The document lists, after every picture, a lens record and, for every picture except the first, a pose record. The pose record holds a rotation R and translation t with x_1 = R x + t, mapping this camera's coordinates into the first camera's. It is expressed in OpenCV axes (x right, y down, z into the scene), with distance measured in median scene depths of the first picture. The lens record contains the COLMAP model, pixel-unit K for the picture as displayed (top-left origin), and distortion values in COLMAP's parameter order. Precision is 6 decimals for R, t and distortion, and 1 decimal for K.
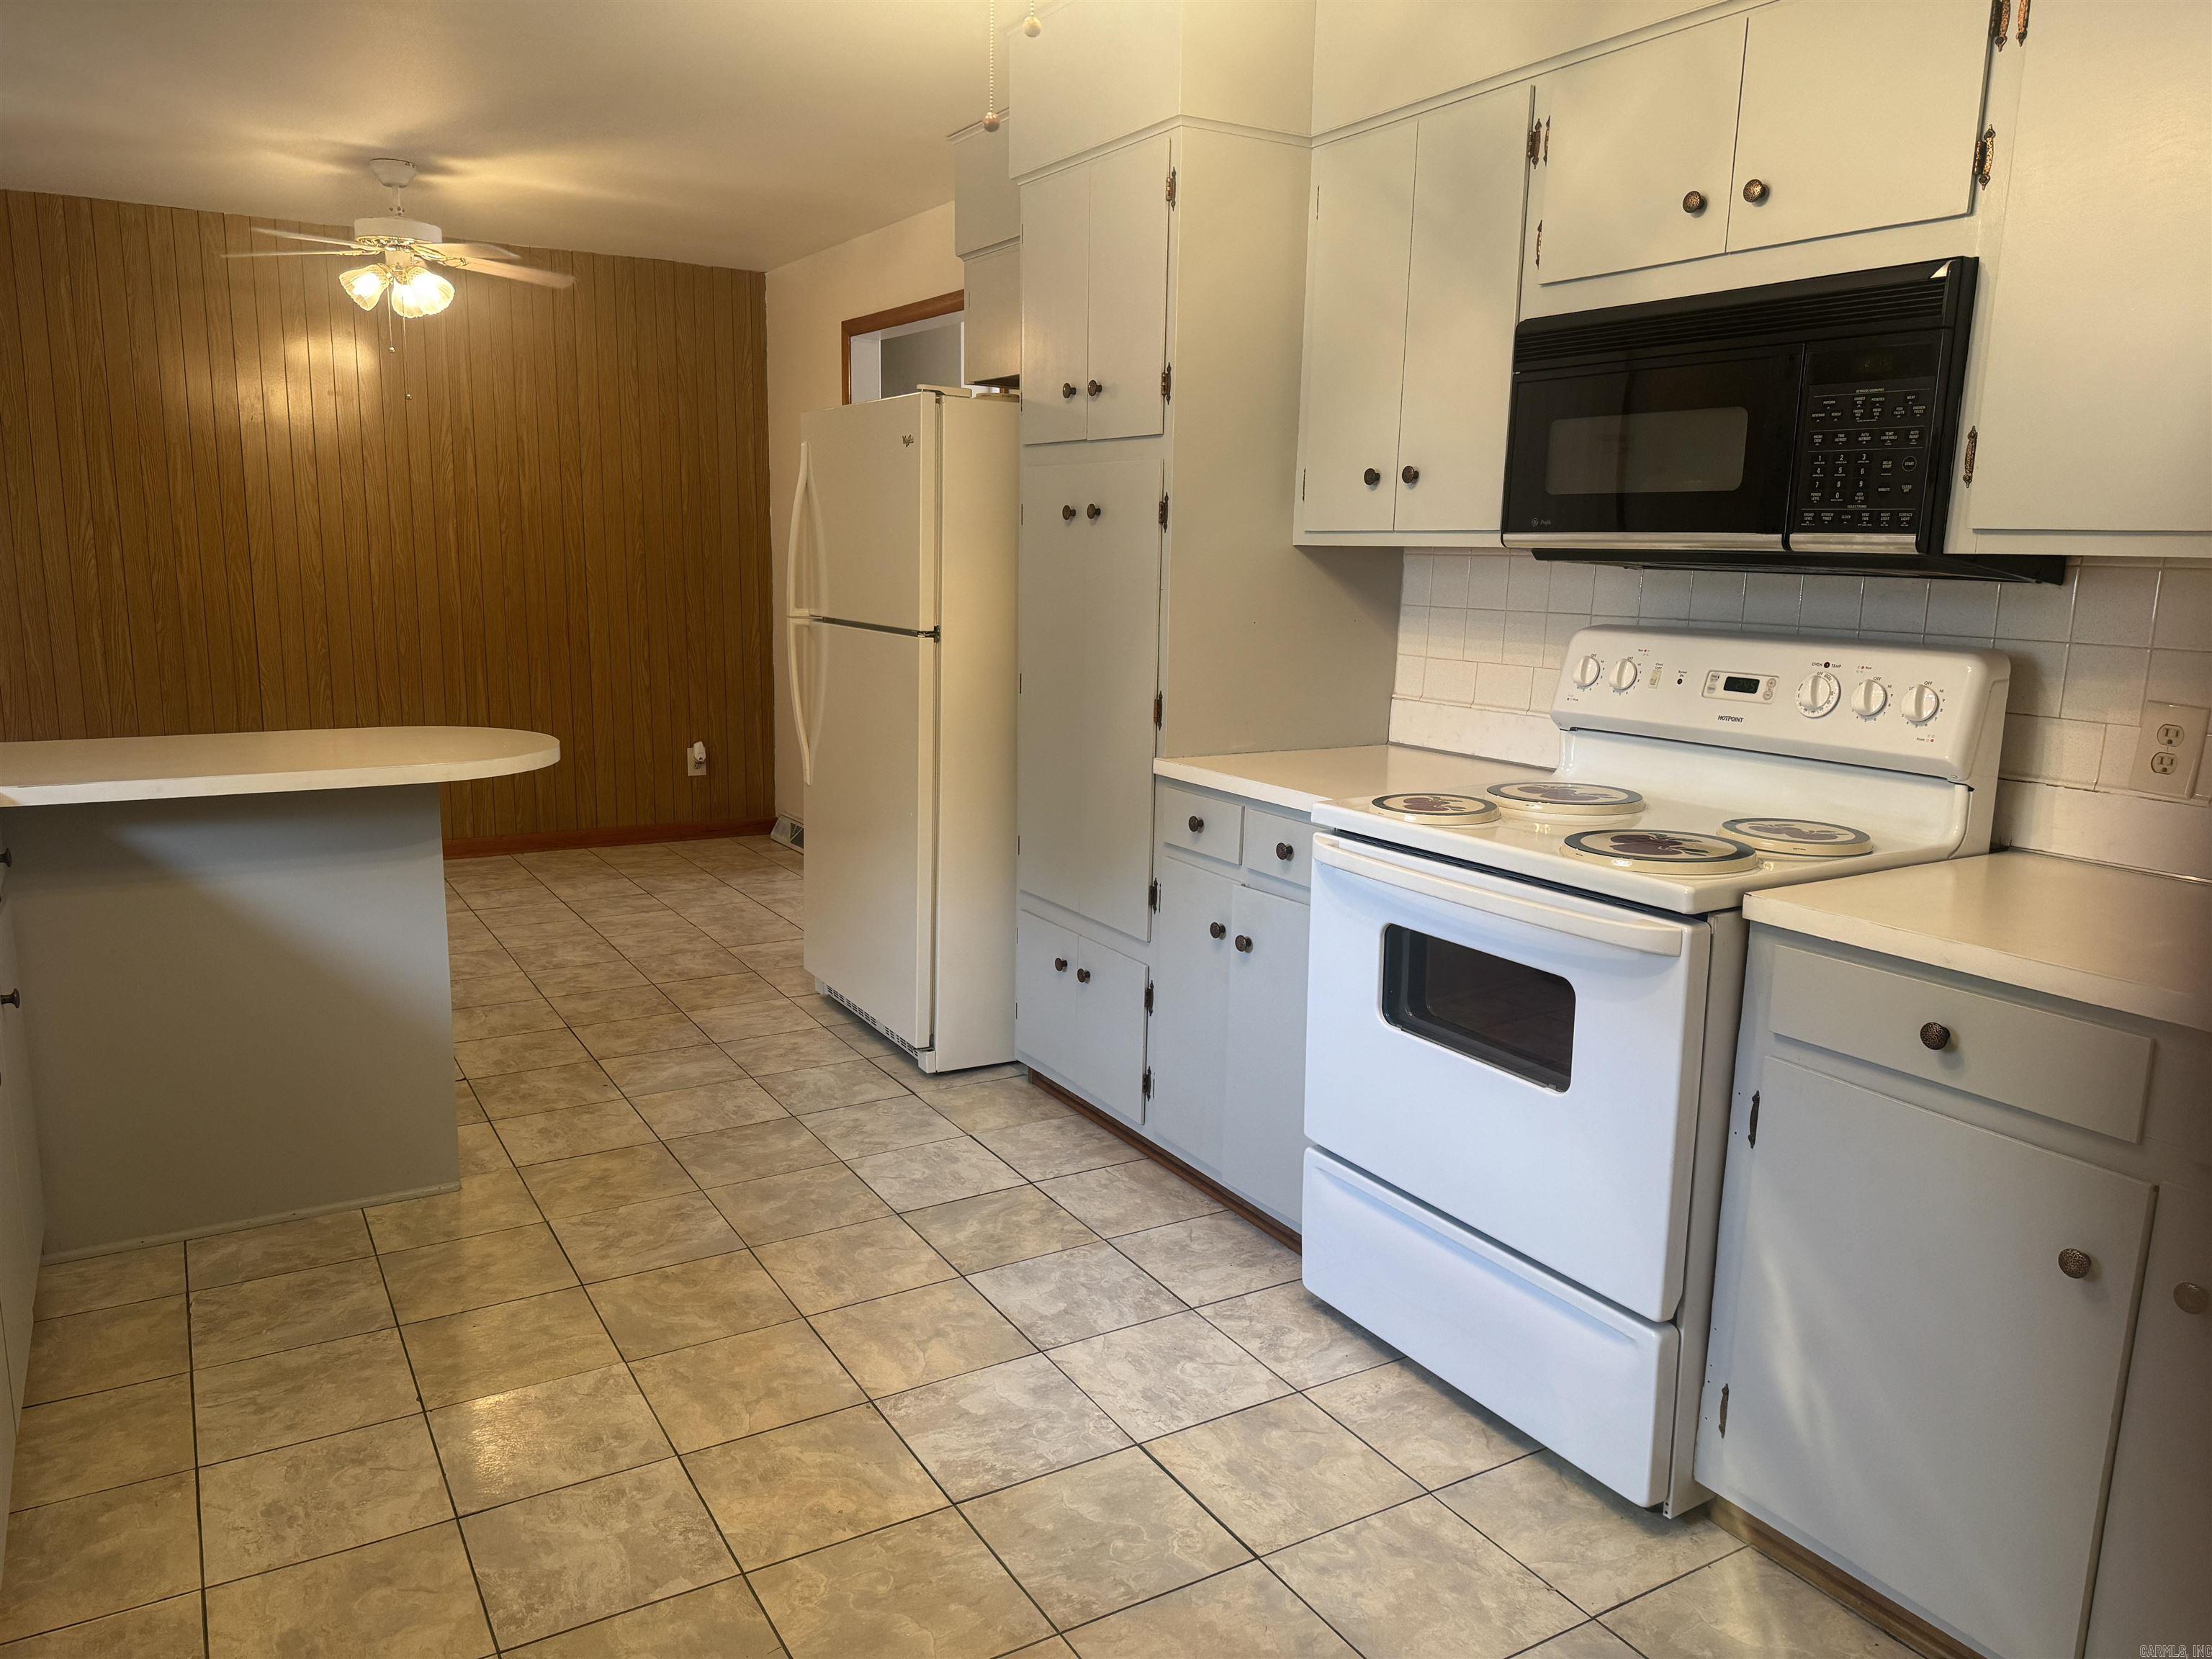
lens RADIAL K [[1577.0, 0, 1106.0], [0, 1577.0, 829.5], [0, 0, 1]] dist [0.113124, -0.135069]
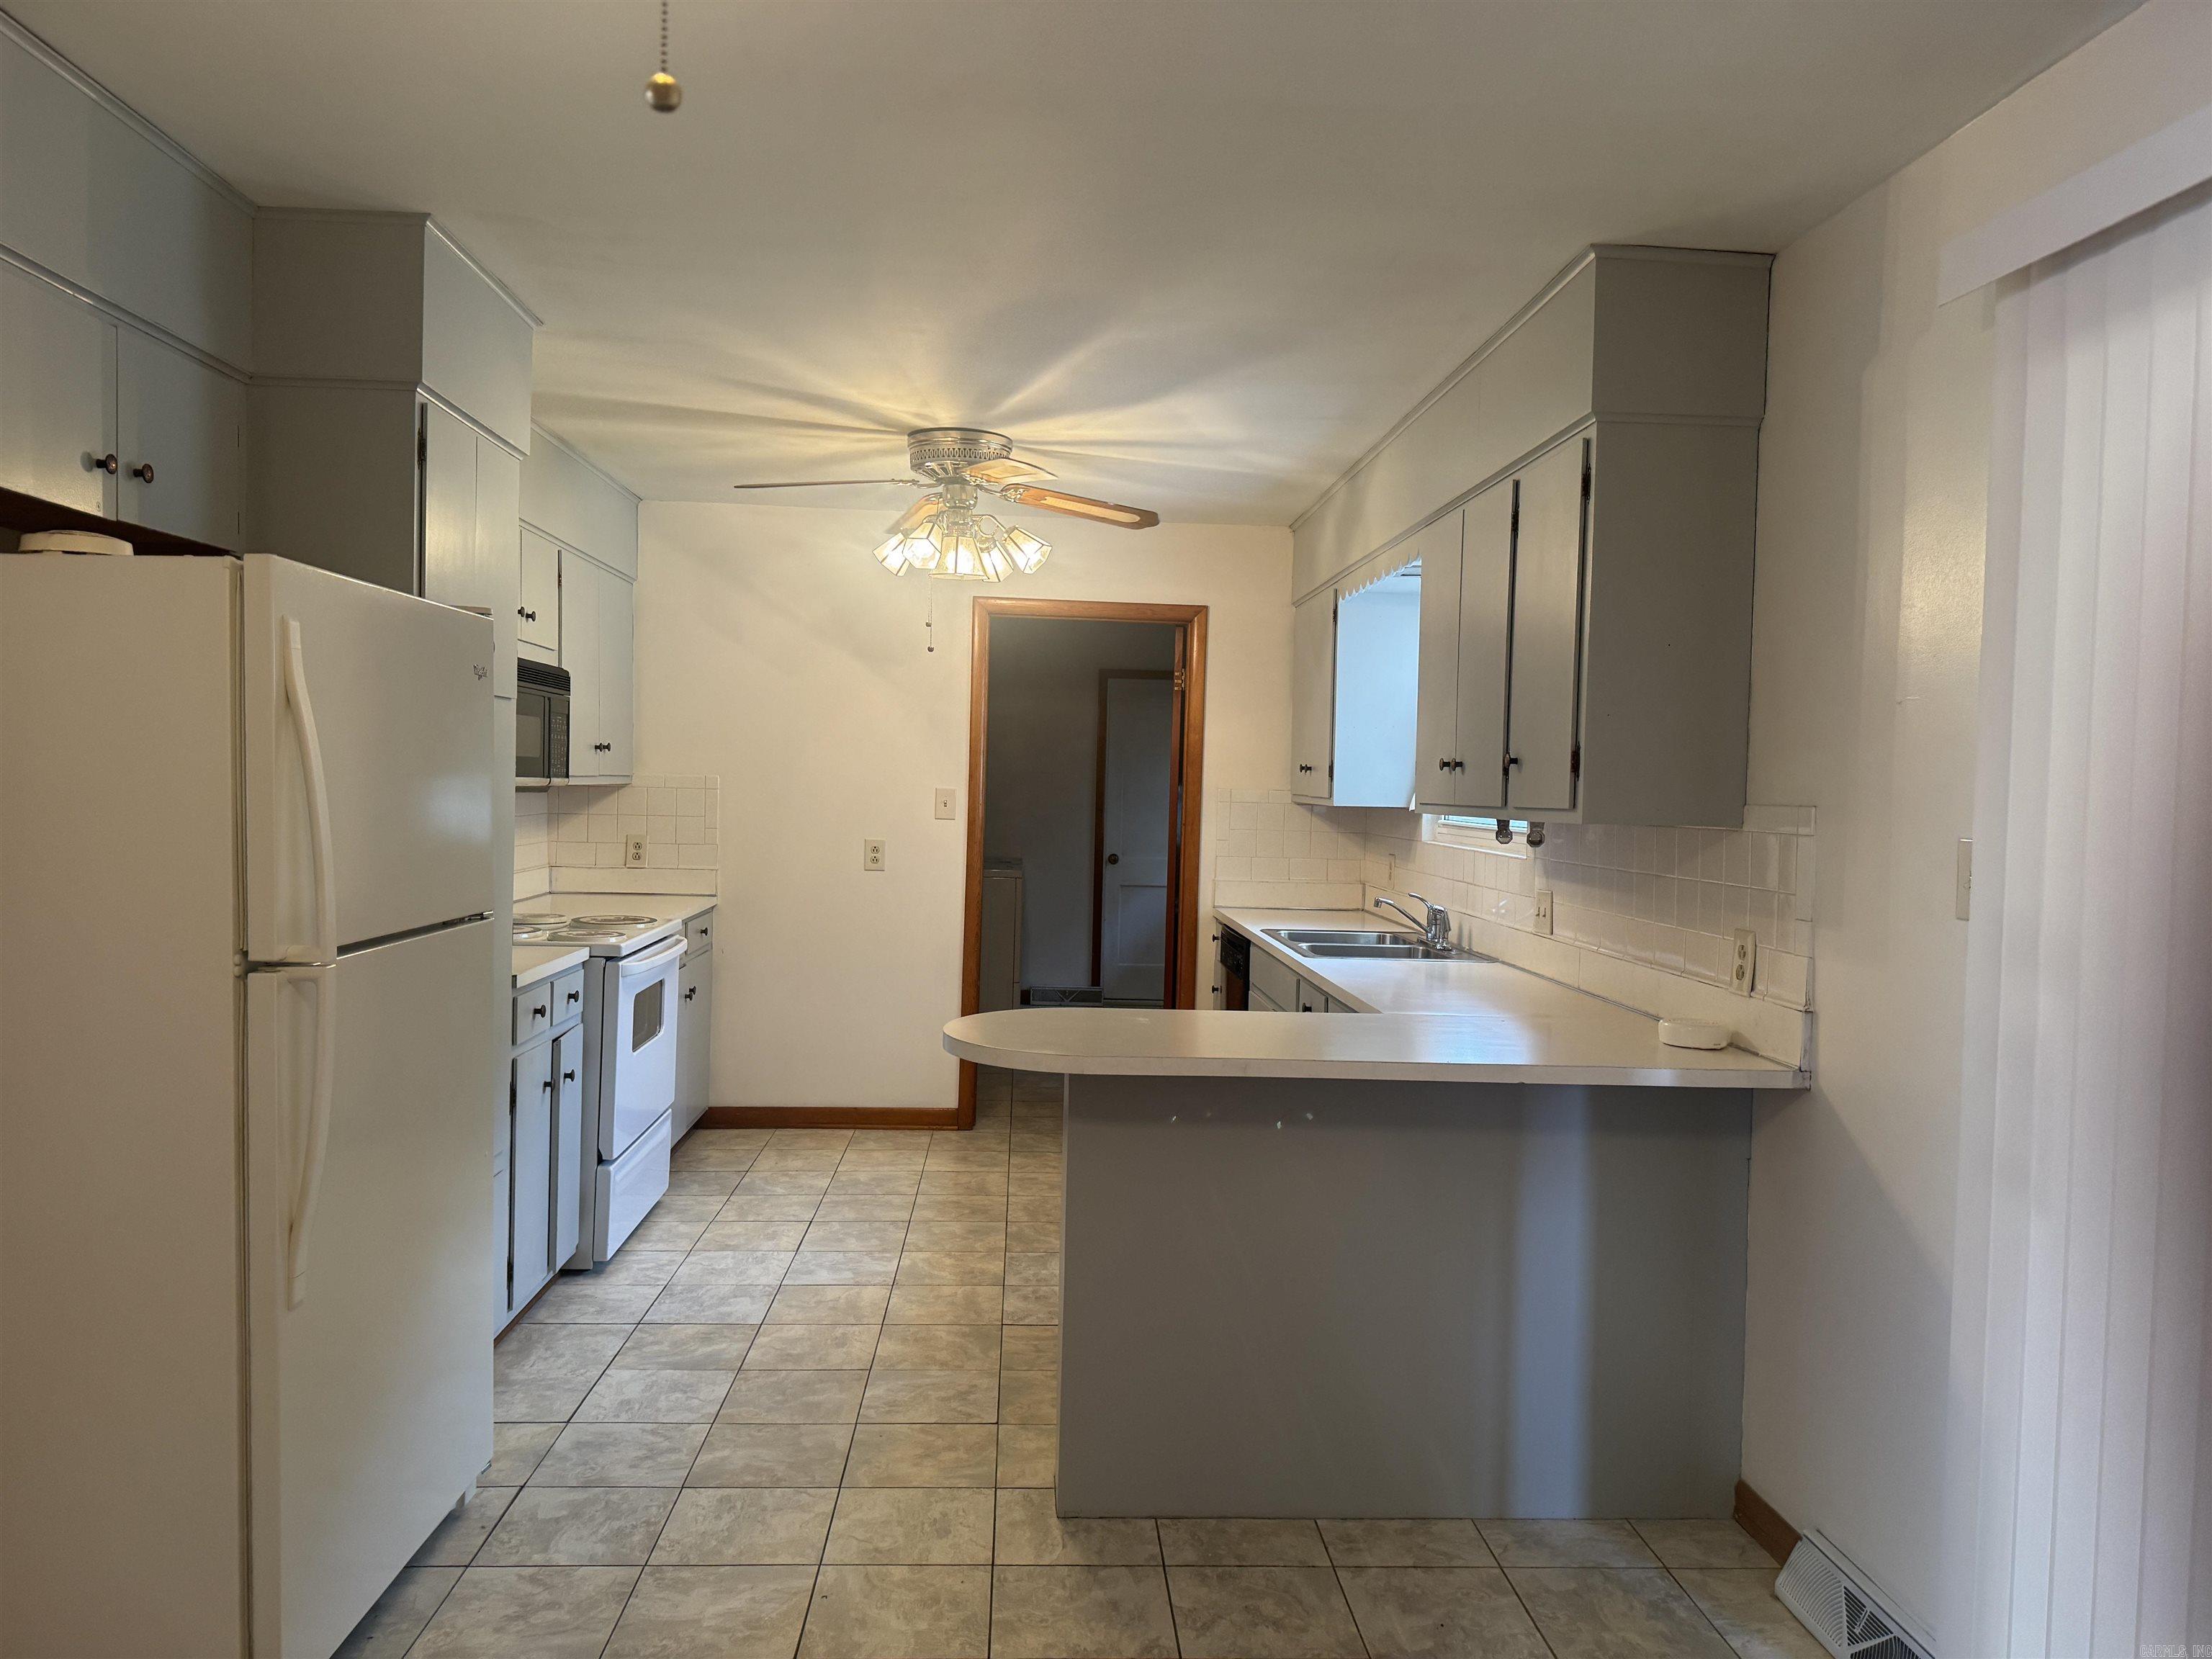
lens RADIAL K [[1577.0, 0, 1106.0], [0, 1577.0, 829.5], [0, 0, 1]] dist [0.113124, -0.135069]
pose [[-0.886478, -0.056588, 0.459297, -0.981128], [0.041155, 0.978923, 0.200042, -0.409133], [-0.460936, 0.196236, -0.865465, 2.008040]]
